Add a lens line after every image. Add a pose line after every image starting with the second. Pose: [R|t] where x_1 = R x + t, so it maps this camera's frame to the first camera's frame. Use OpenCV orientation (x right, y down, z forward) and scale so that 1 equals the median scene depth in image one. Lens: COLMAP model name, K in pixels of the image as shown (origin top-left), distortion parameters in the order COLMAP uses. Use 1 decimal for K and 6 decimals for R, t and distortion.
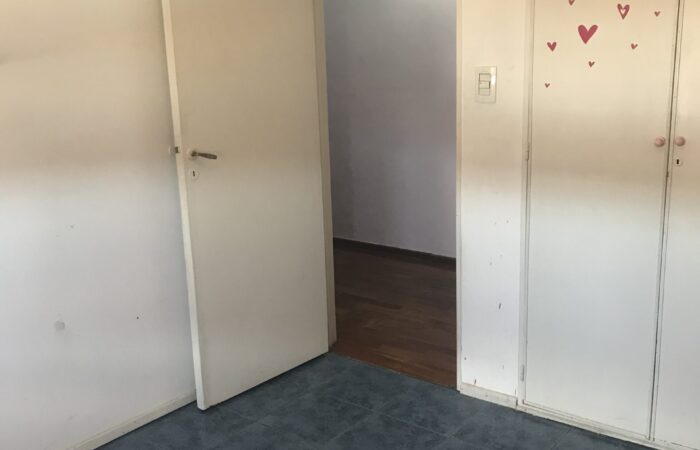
lens RADIAL K [[741.4, 0, 350.3], [0, 741.4, 224.9], [0, 0, 1]] dist [-0.019993, 0.000000]
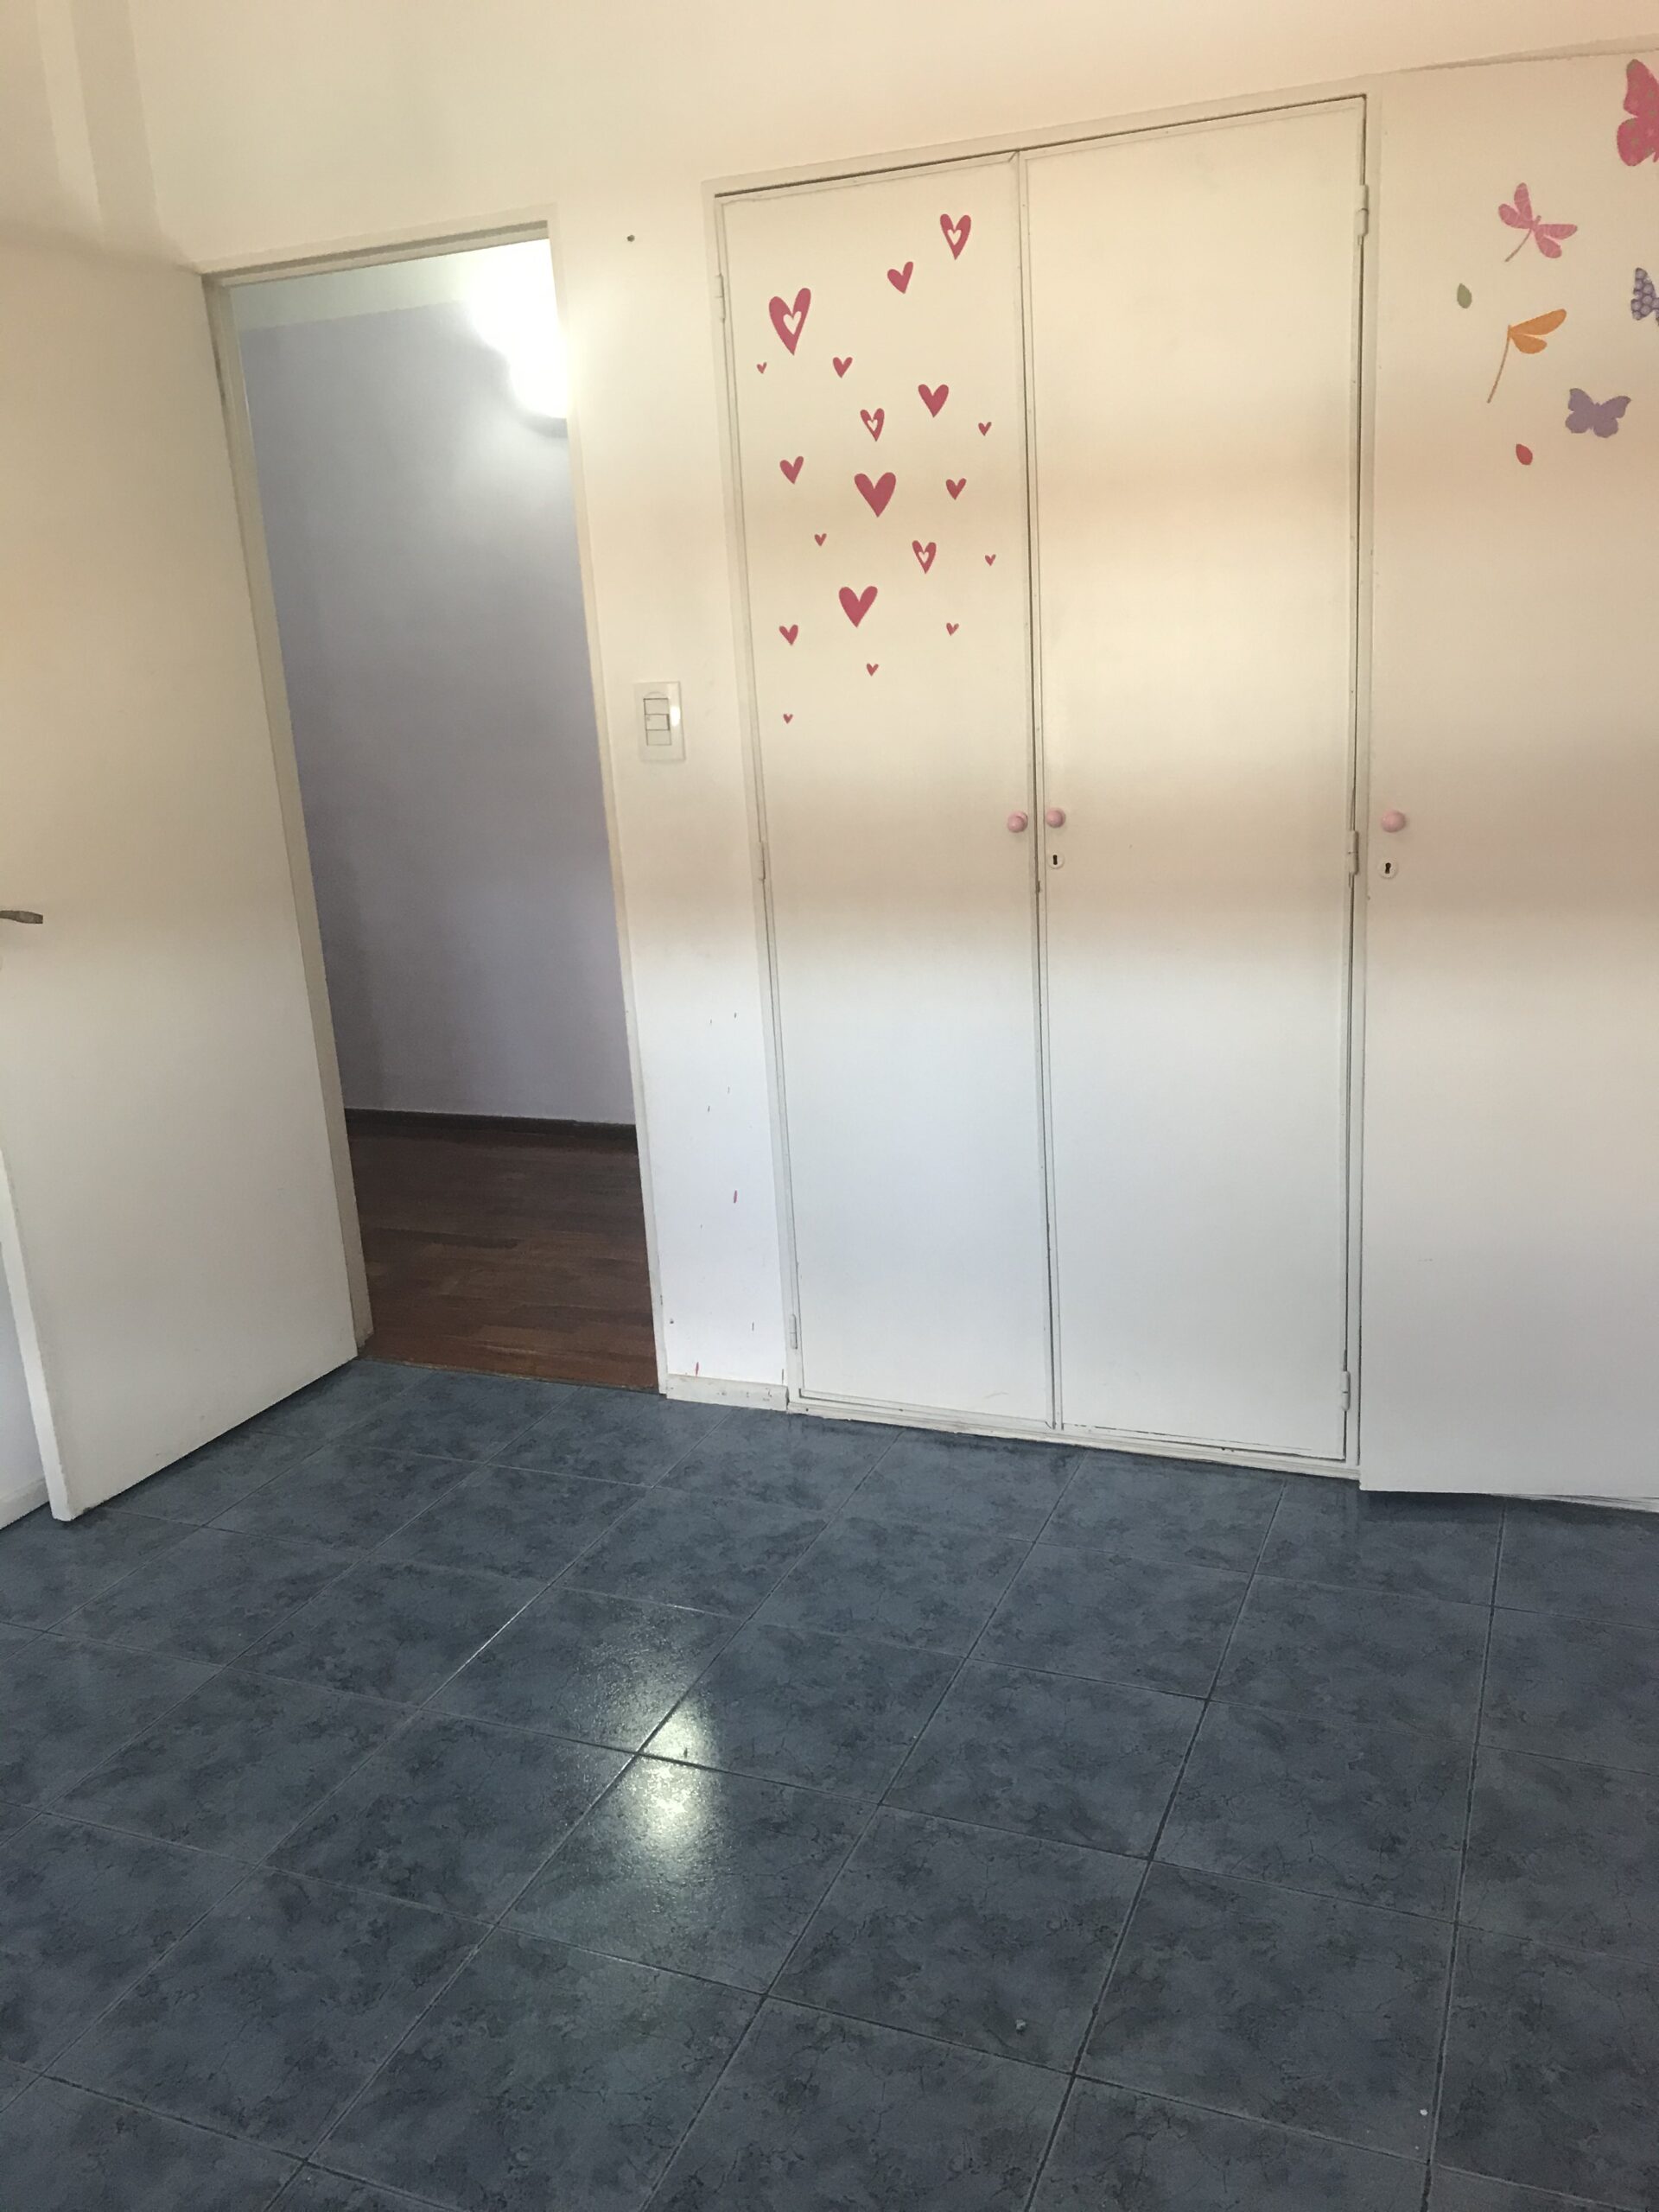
lens RADIAL K [[1786.0, 0, 834.6], [0, 1786.0, 1103.2], [0, 0, 1]] dist [0.030984, -0.028470]
pose [[0.963083, -0.093399, 0.252484, -0.015265], [0.089360, 0.995621, 0.027445, 0.025591], [-0.253942, -0.003870, 0.967212, -0.103803]]
